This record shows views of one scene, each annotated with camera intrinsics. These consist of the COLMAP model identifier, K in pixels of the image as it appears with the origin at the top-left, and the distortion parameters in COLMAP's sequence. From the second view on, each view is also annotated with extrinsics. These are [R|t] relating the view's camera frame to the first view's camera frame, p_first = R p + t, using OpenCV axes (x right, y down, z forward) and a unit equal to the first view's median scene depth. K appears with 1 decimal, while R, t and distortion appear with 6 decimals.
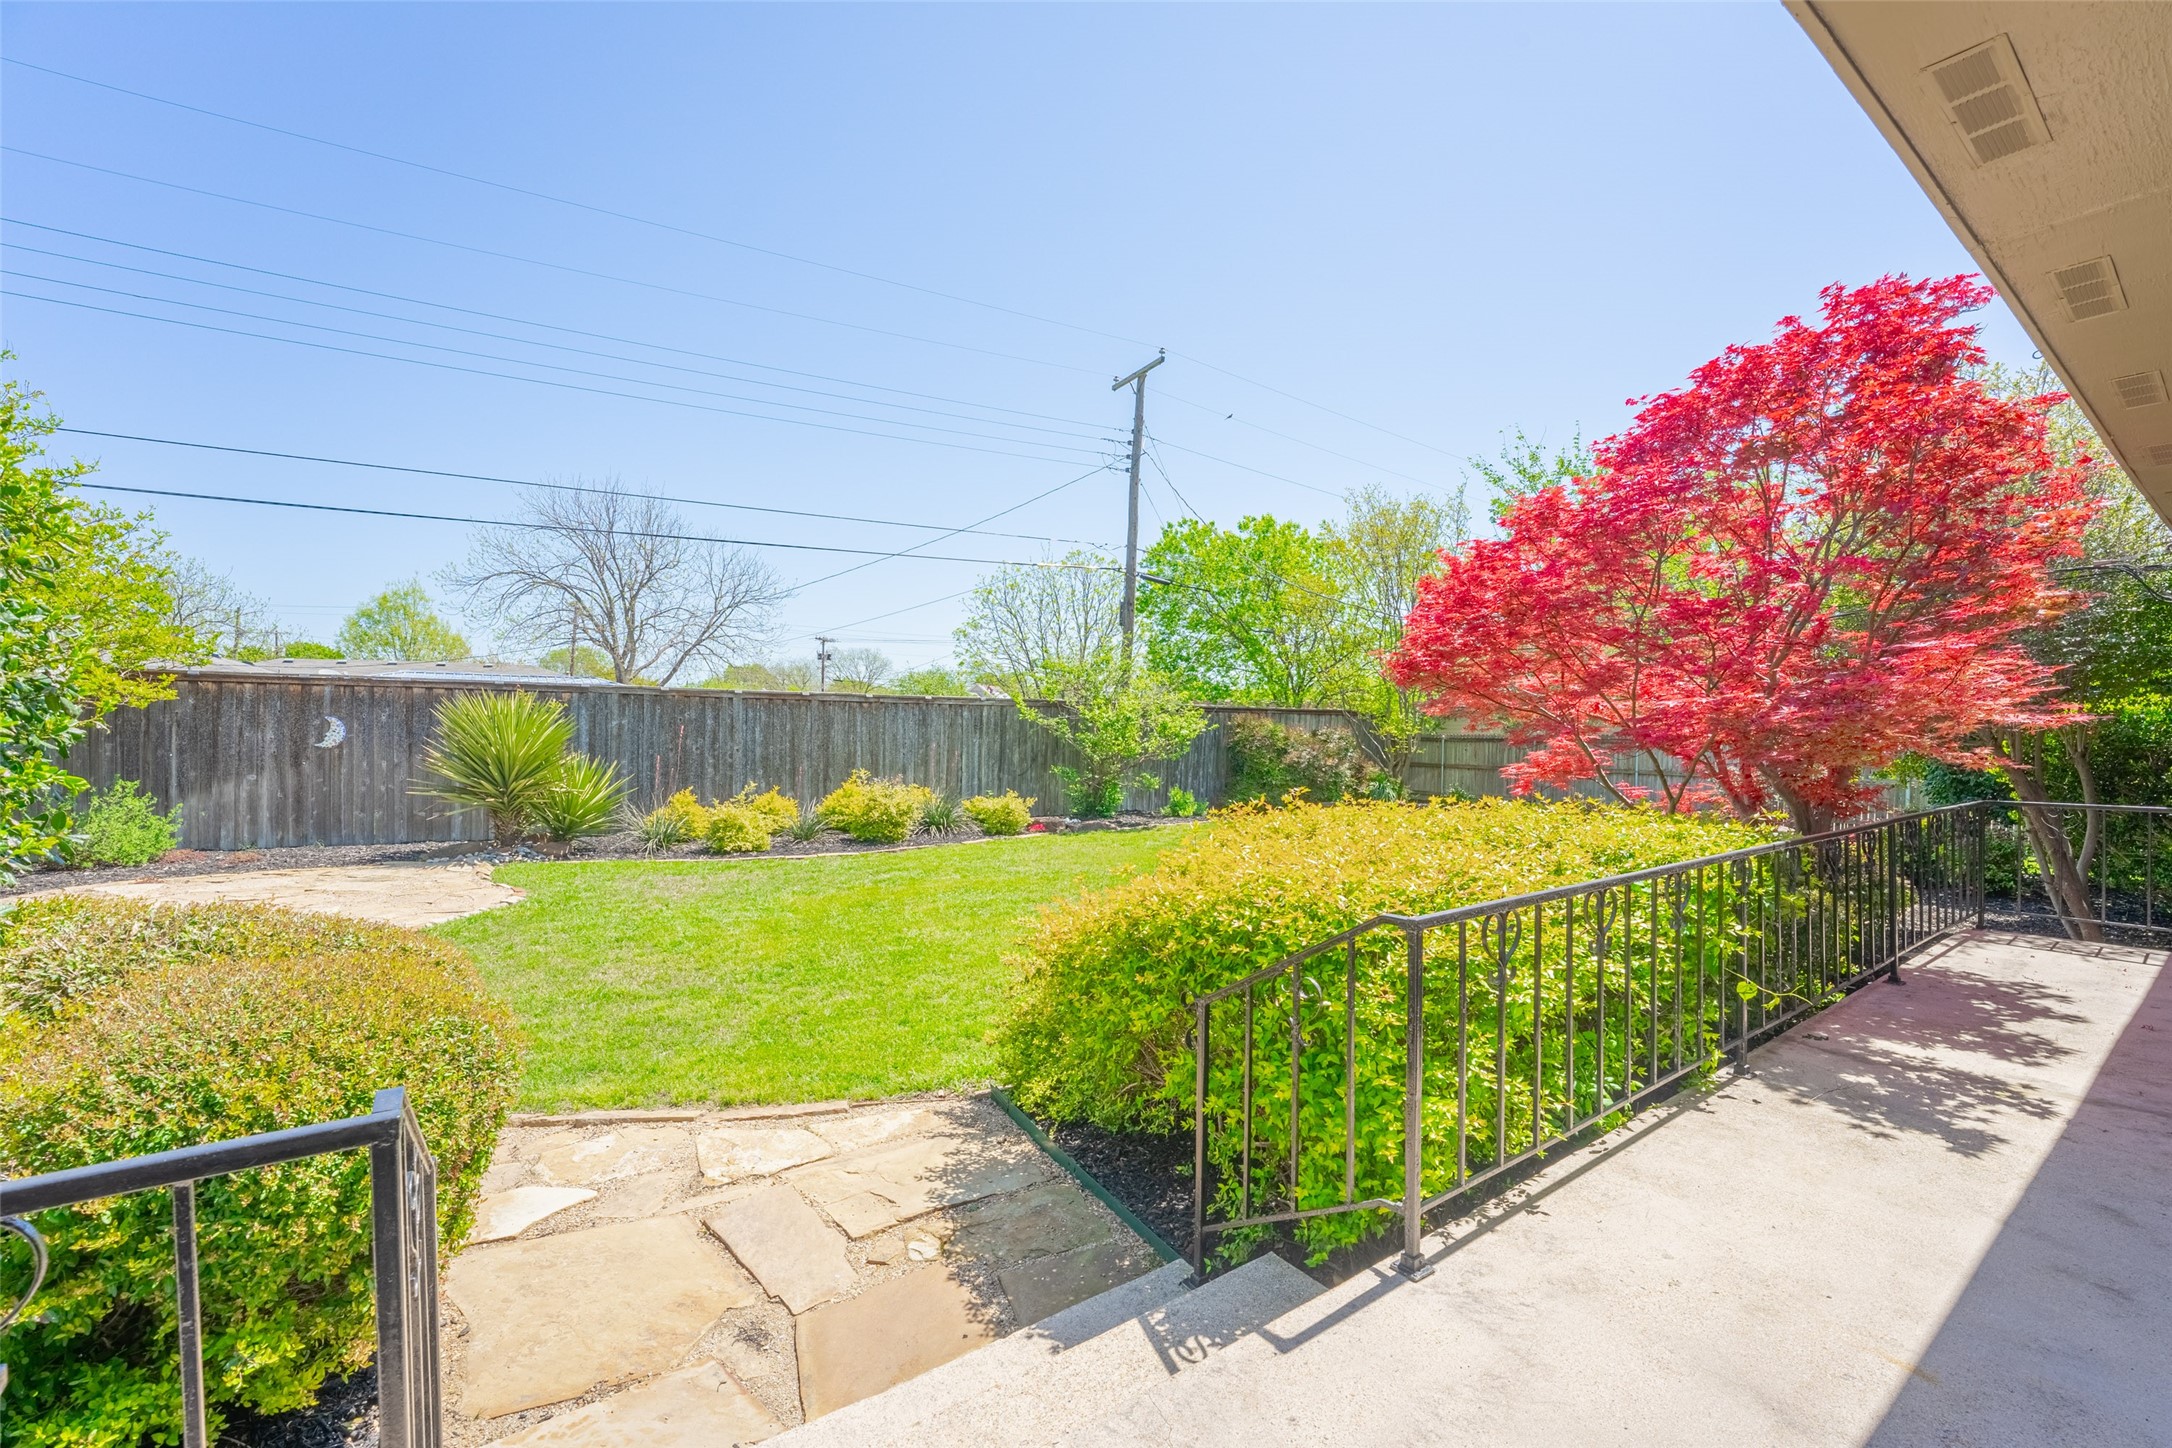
lens RADIAL K [[900.1, 0, 1077.5], [0, 900.1, 728.5], [0, 0, 1]] dist [-0.021990, 0.000093]
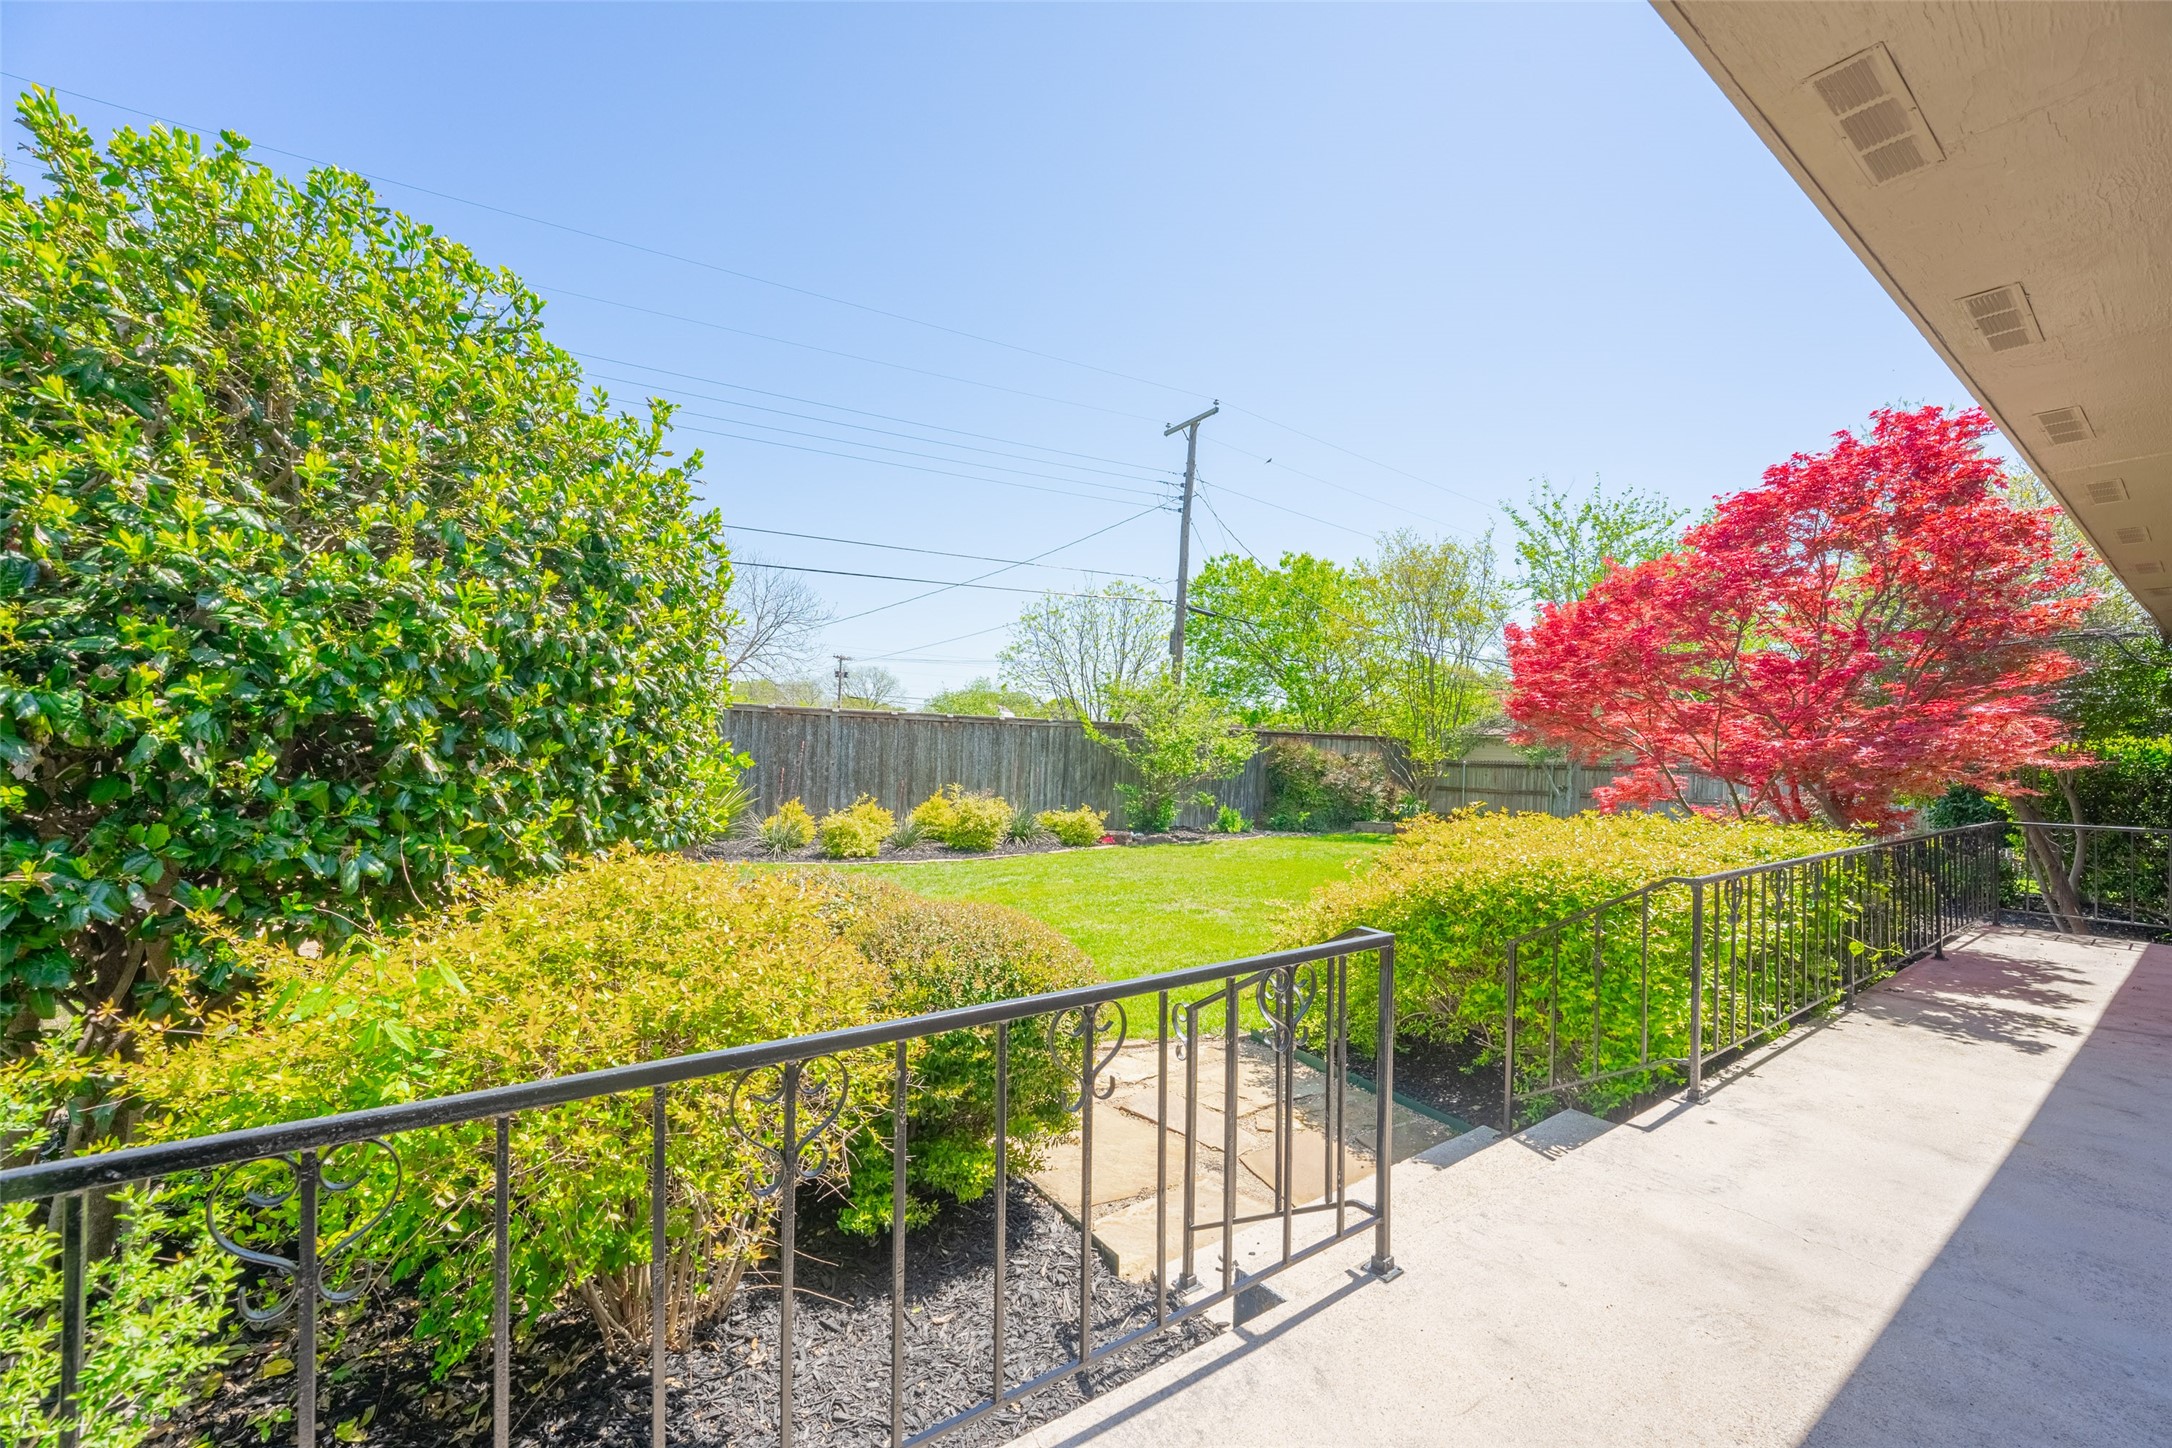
lens RADIAL K [[882.3, 0, 1083.0], [0, 882.3, 728.6], [0, 0, 1]] dist [-0.019657, 0.000101]
pose [[0.999802, 0.016934, 0.010425, -0.104085], [-0.016701, 0.999618, -0.022005, -0.000441], [-0.010793, 0.021826, 0.999704, -0.078070]]
